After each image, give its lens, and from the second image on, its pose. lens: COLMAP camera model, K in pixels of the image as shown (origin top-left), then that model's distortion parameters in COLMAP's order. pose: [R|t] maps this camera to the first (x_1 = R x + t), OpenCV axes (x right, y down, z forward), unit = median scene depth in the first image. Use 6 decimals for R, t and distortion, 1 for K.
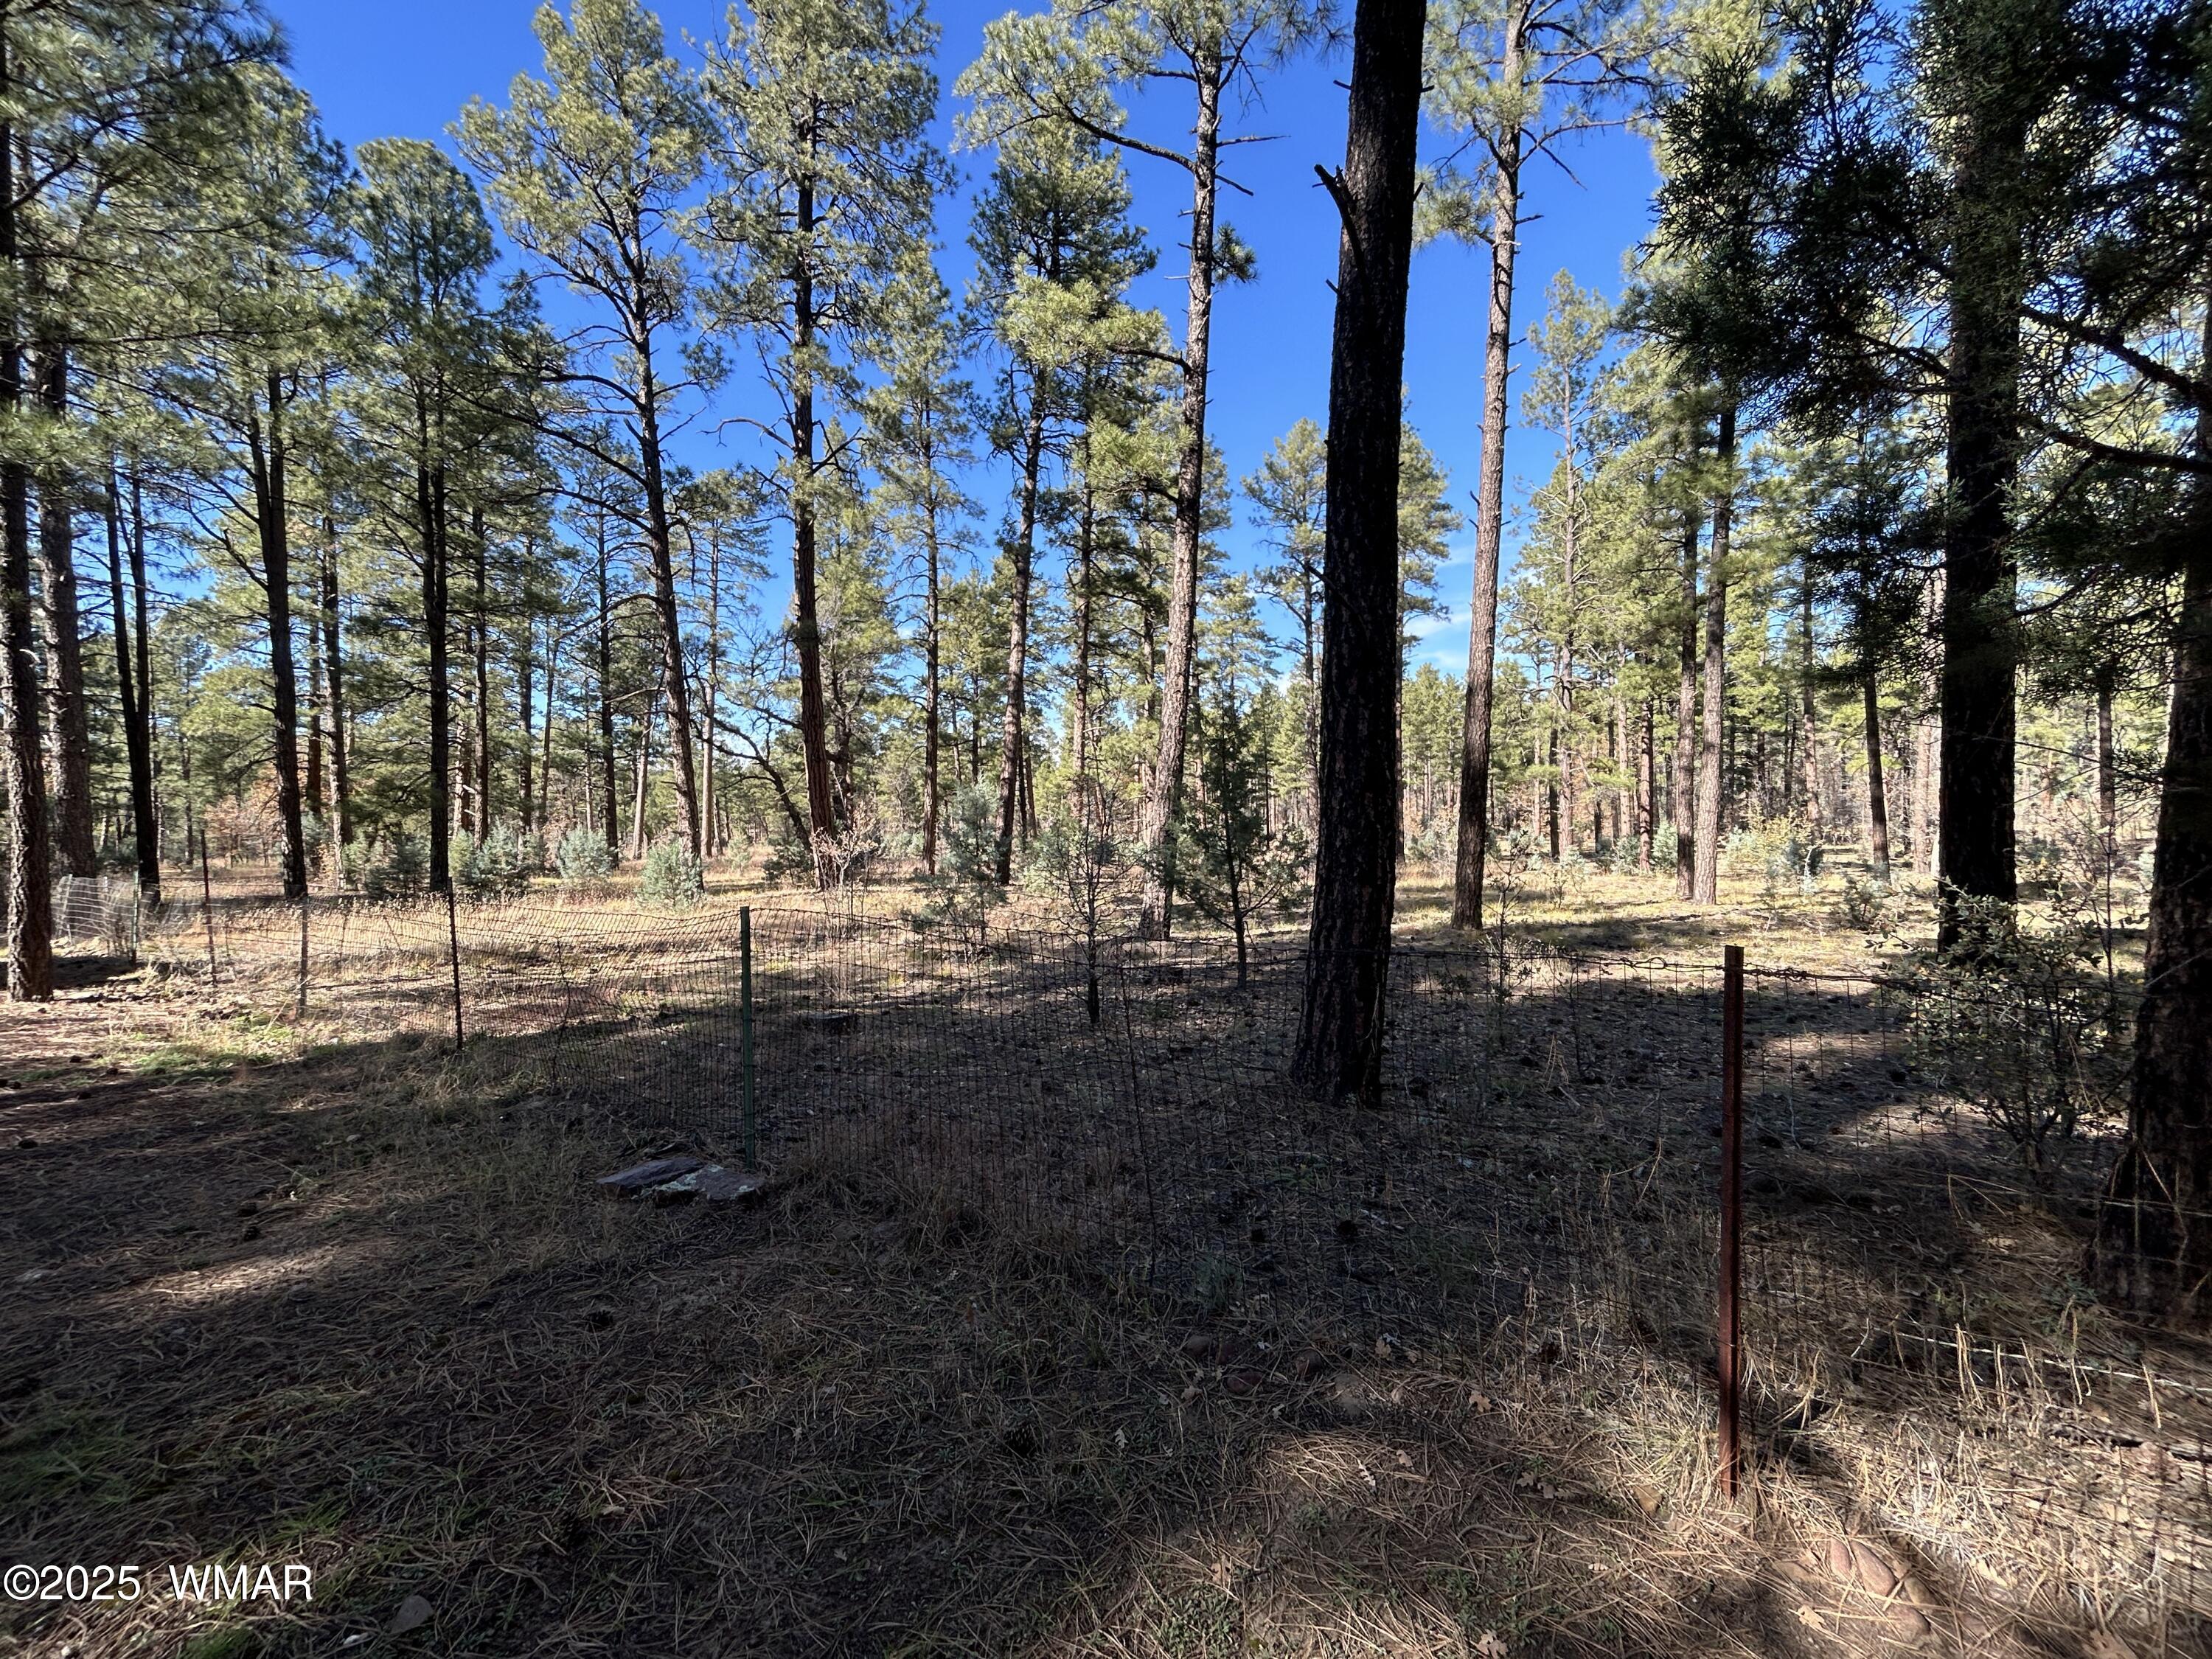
lens RADIAL K [[907.0, 0, 1103.1], [0, 907.0, 830.0], [0, 0, 1]] dist [0.010482, 0.000414]
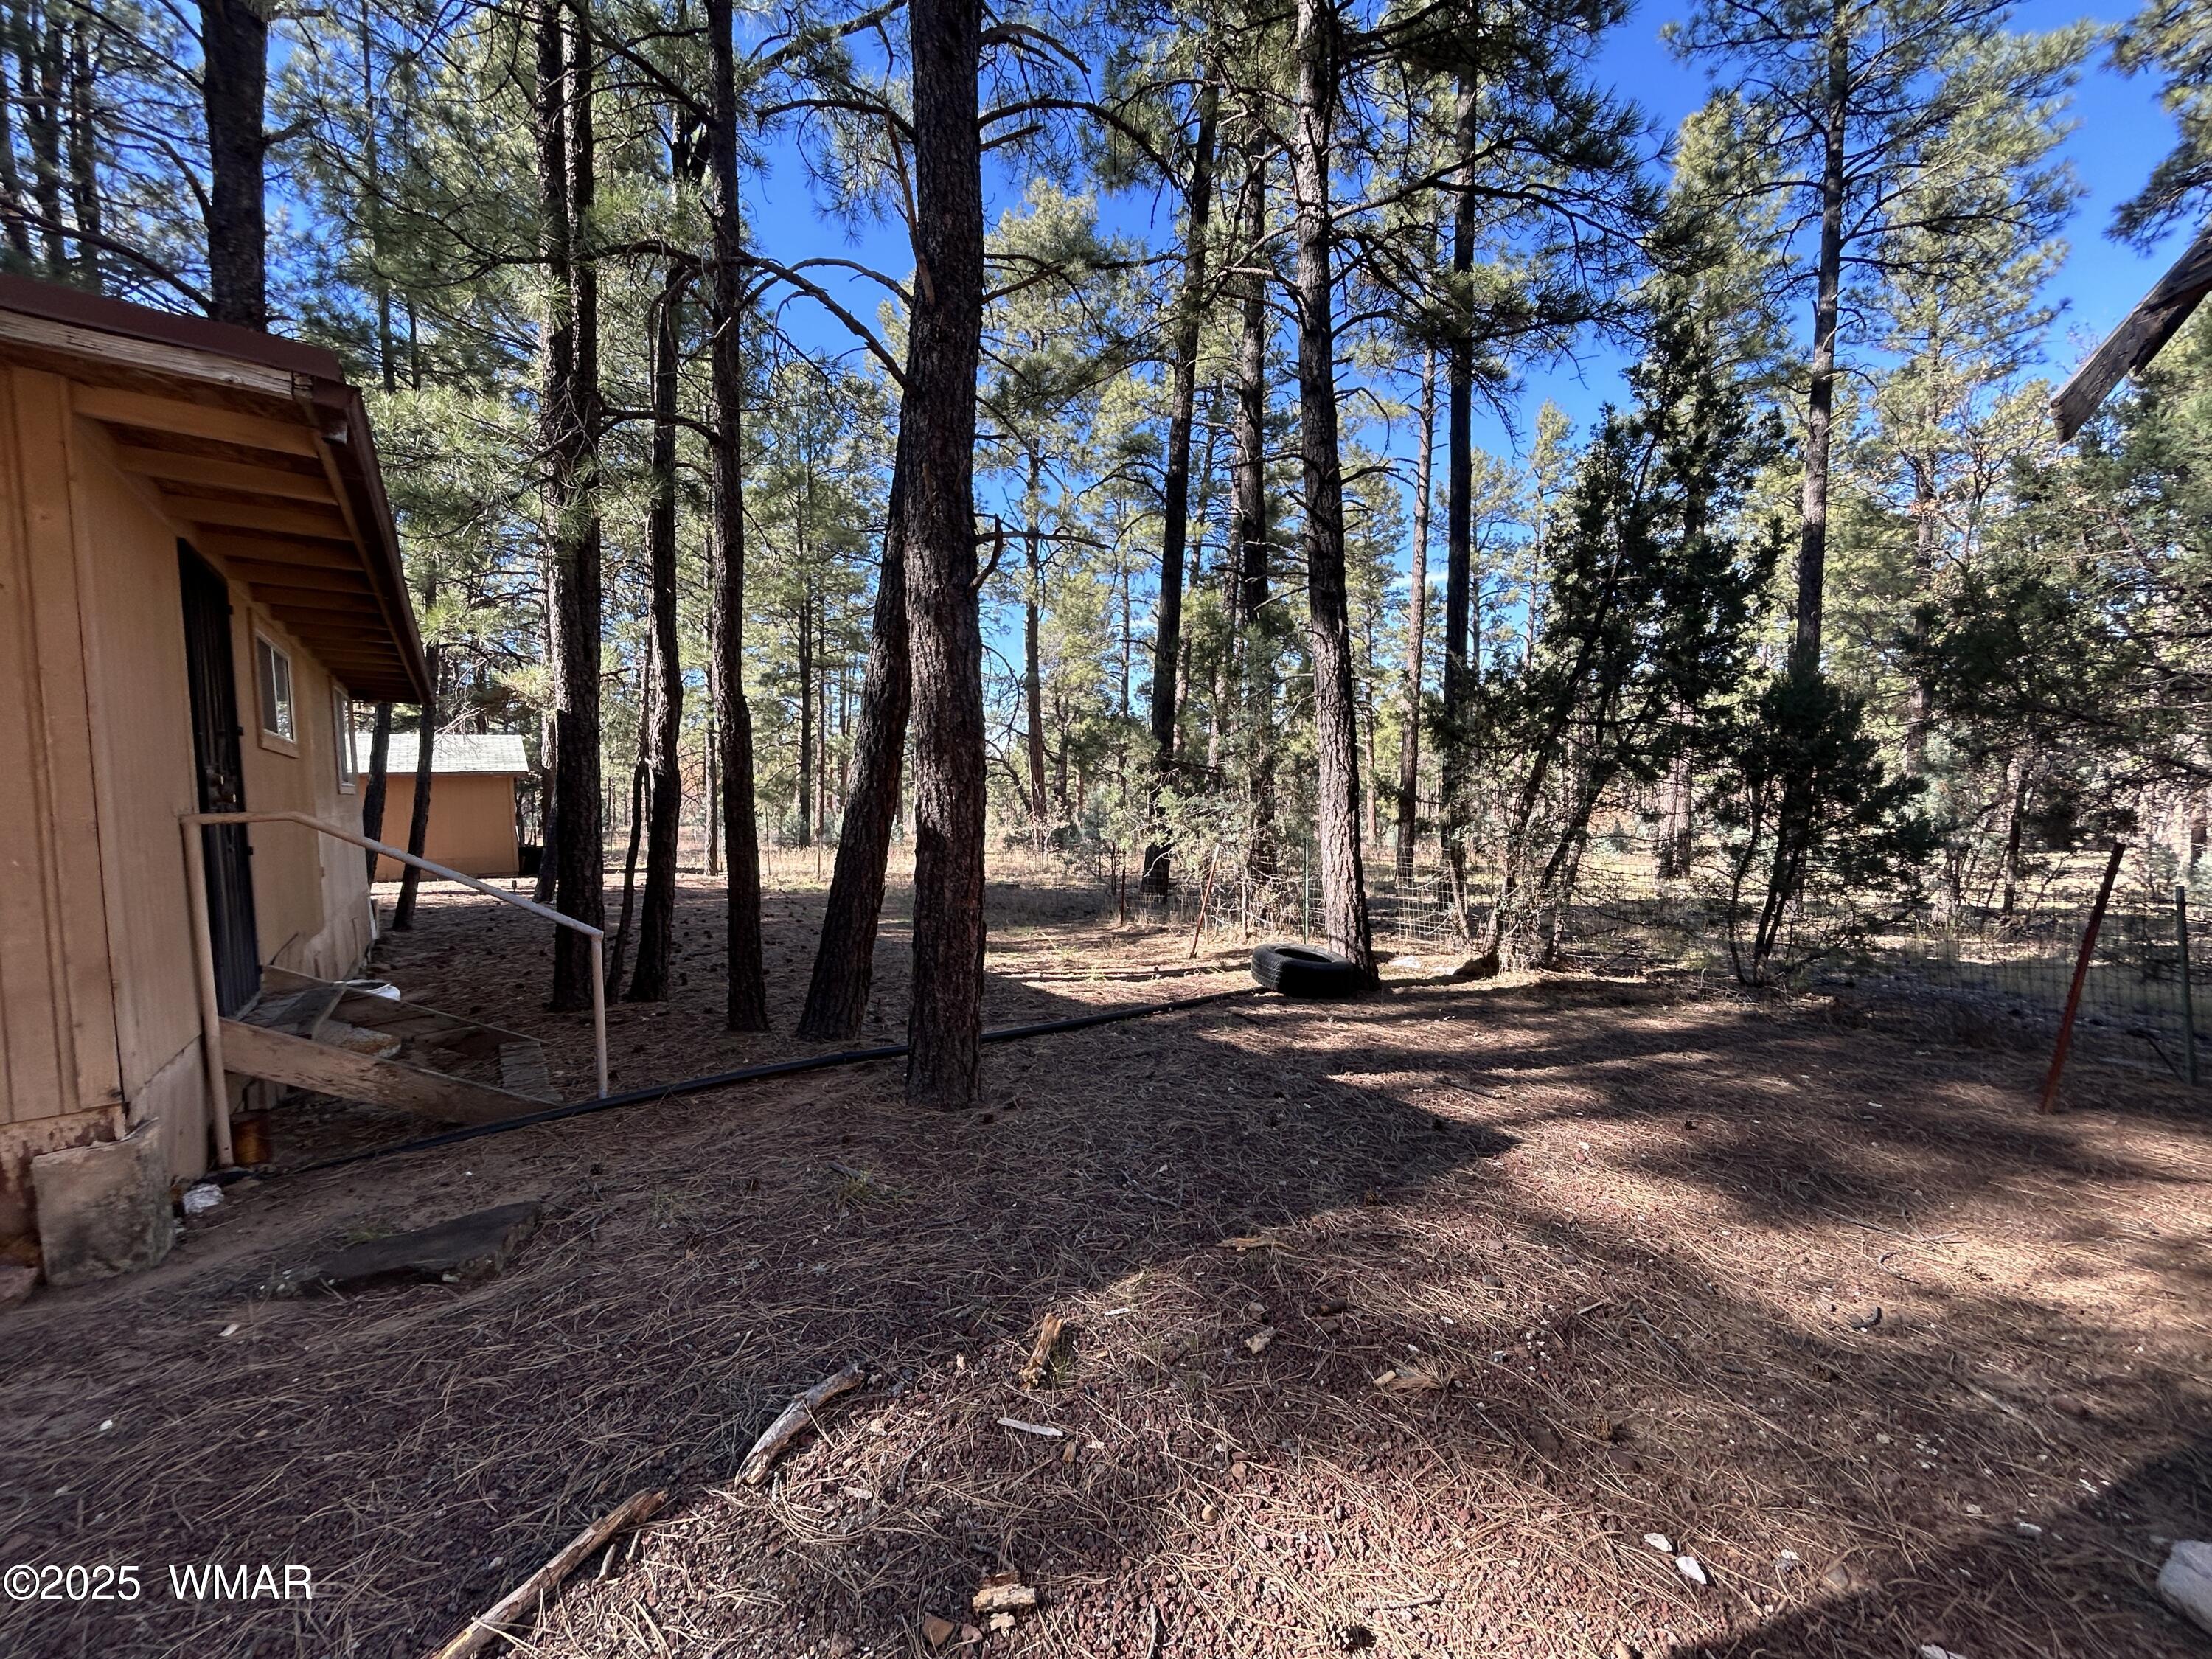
lens RADIAL K [[907.0, 0, 1103.1], [0, 907.0, 830.0], [0, 0, 1]] dist [0.010482, 0.000414]
pose [[0.965842, 0.019194, -0.258419, 0.135950], [-0.016274, 0.999777, 0.013434, 0.004730], [0.258619, -0.008769, 0.965940, -0.314195]]
